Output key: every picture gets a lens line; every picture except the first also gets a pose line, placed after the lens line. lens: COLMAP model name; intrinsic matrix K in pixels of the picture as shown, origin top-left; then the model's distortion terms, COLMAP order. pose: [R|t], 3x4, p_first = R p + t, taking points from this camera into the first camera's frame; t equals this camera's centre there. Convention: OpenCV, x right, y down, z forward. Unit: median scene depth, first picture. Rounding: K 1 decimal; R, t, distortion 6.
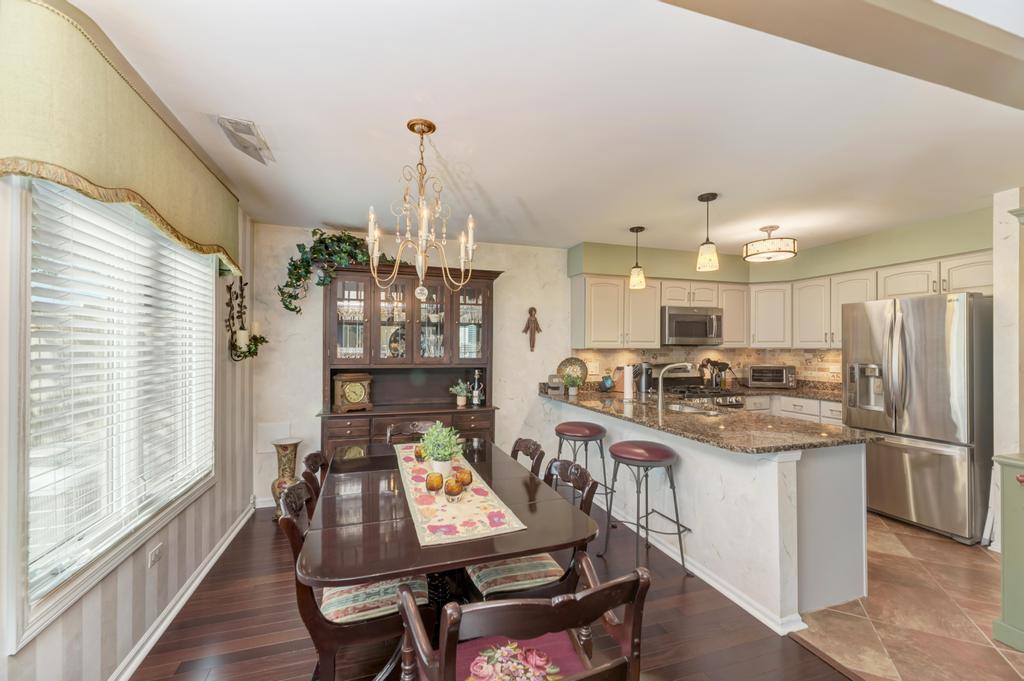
lens RADIAL K [[417.5, 0, 512.2], [0, 417.5, 345.3], [0, 0, 1]] dist [0.004955, -0.002162]
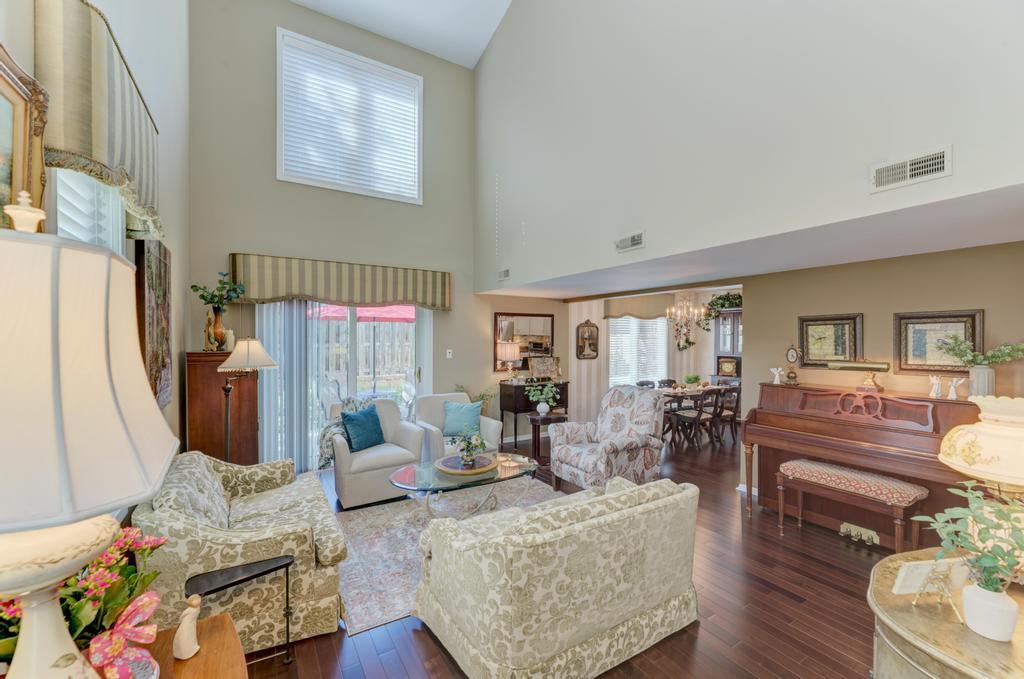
lens RADIAL K [[417.5, 0, 512.2], [0, 417.5, 344.3], [0, 0, 1]] dist [0.004955, -0.002162]
pose [[0.240754, 0.011717, -0.970515, 1.165412], [0.002095, 0.999919, 0.012592, -0.028527], [0.970584, -0.005064, 0.240710, -0.482171]]
